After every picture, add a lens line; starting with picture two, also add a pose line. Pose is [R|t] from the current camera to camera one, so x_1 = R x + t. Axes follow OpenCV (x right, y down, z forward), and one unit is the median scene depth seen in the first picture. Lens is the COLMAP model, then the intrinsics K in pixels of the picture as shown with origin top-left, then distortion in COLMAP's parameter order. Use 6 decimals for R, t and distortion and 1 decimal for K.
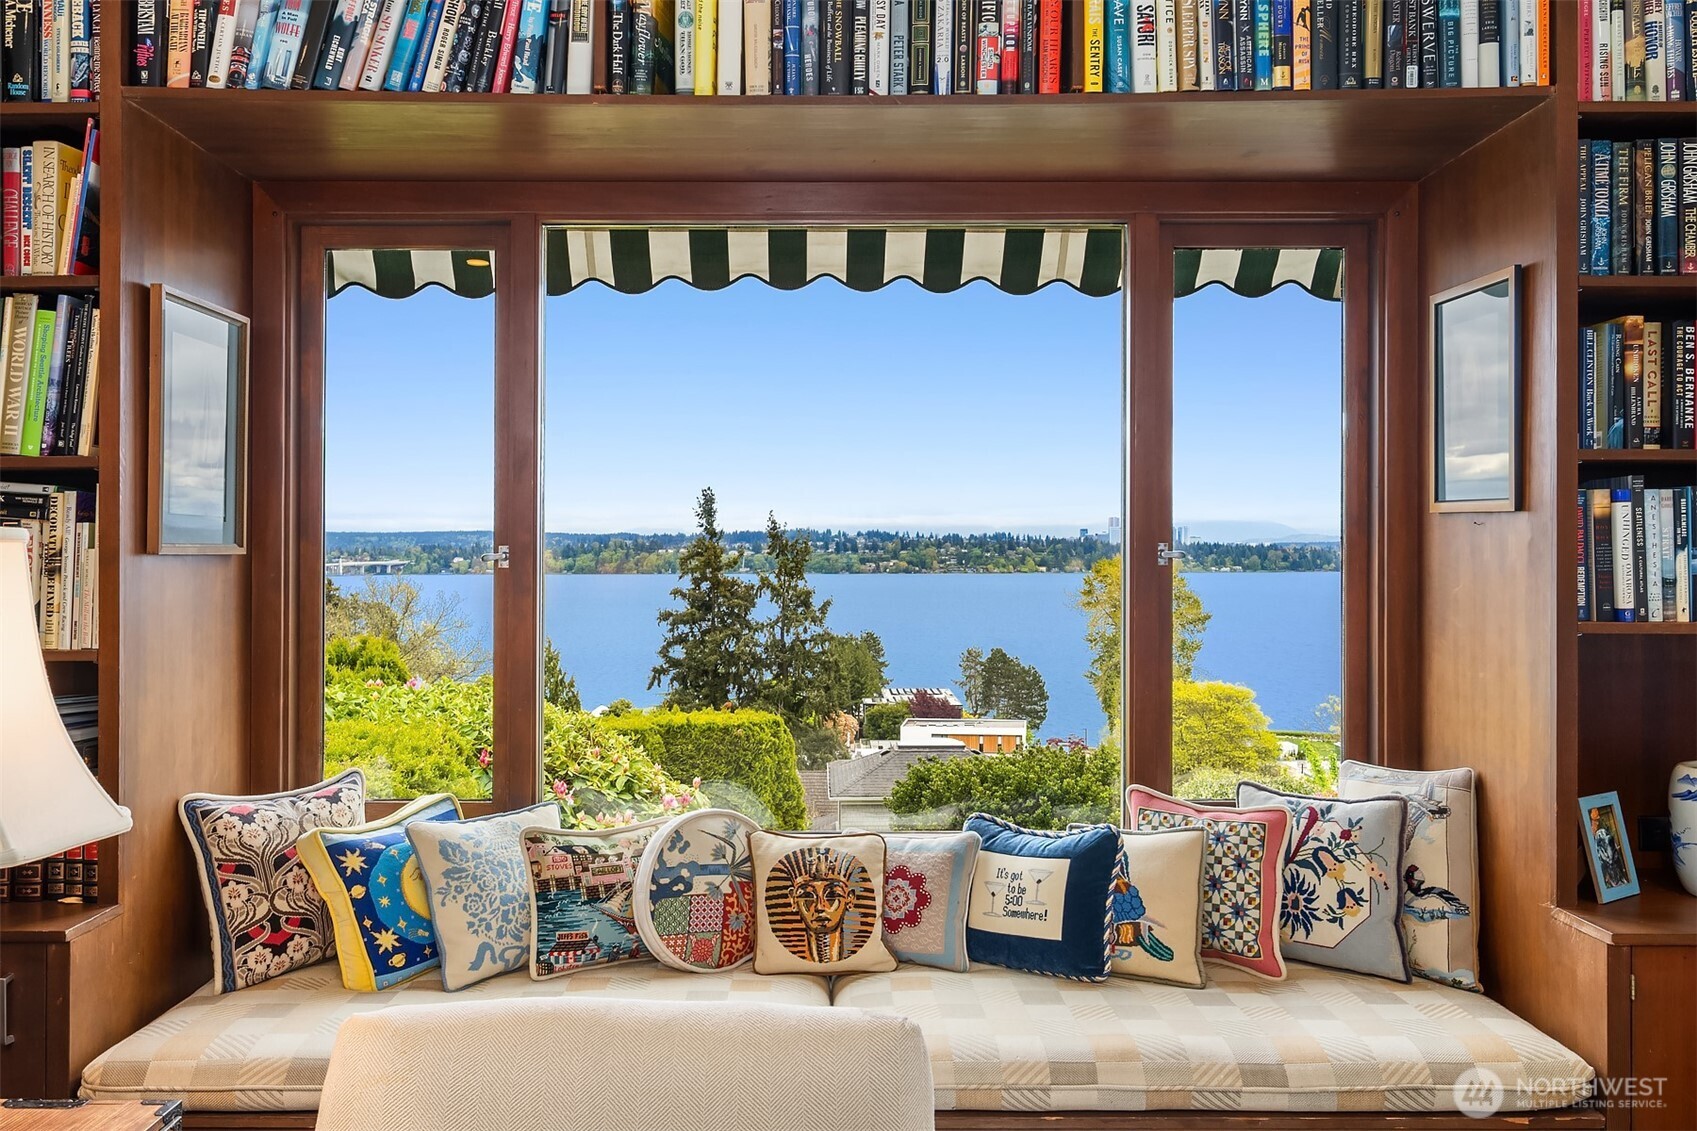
lens RADIAL K [[1435.7, 0, 848.0], [0, 1435.7, 551.9], [0, 0, 1]] dist [0.004818, -0.007984]
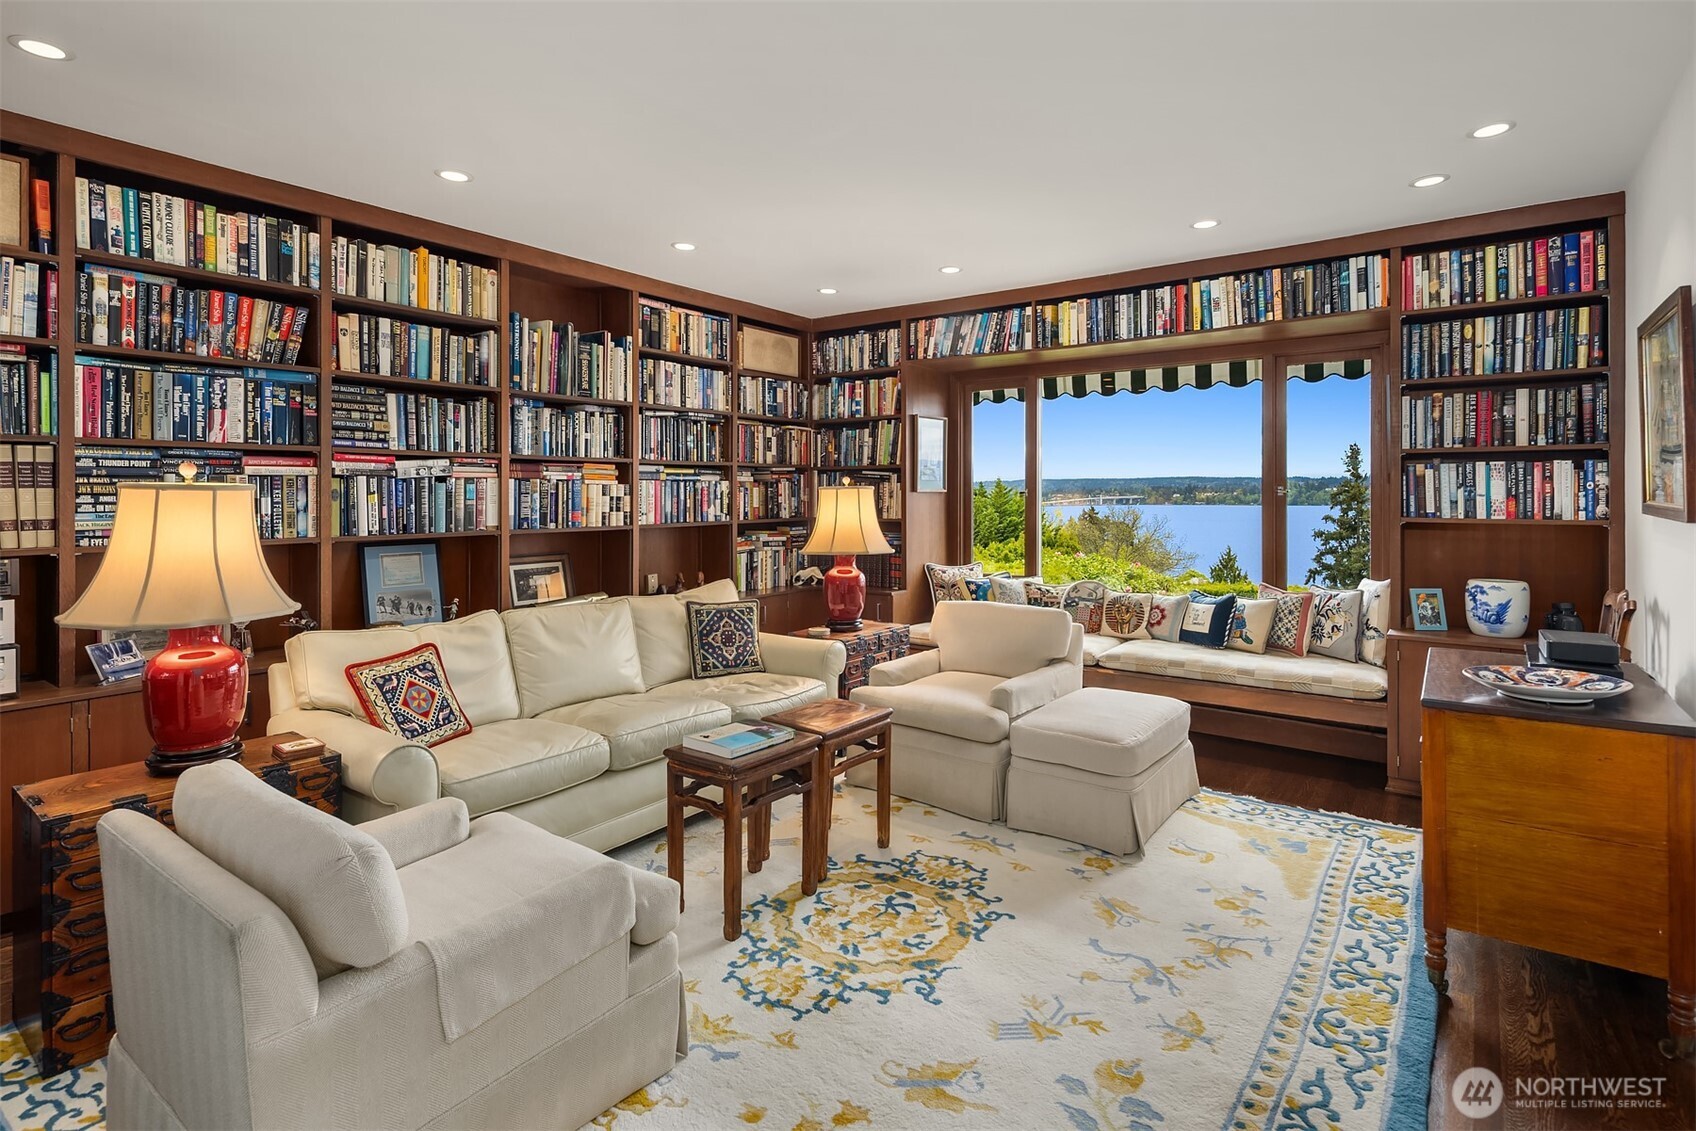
lens RADIAL K [[887.1, 0, 848.3], [0, 887.1, 502.4], [0, 0, 1]] dist [0.001596, 0.000024]
pose [[0.815600, 0.004417, -0.578599, 0.607876], [0.003151, 0.999922, 0.012074, 0.000433], [0.578608, -0.011670, 0.815523, -0.822630]]
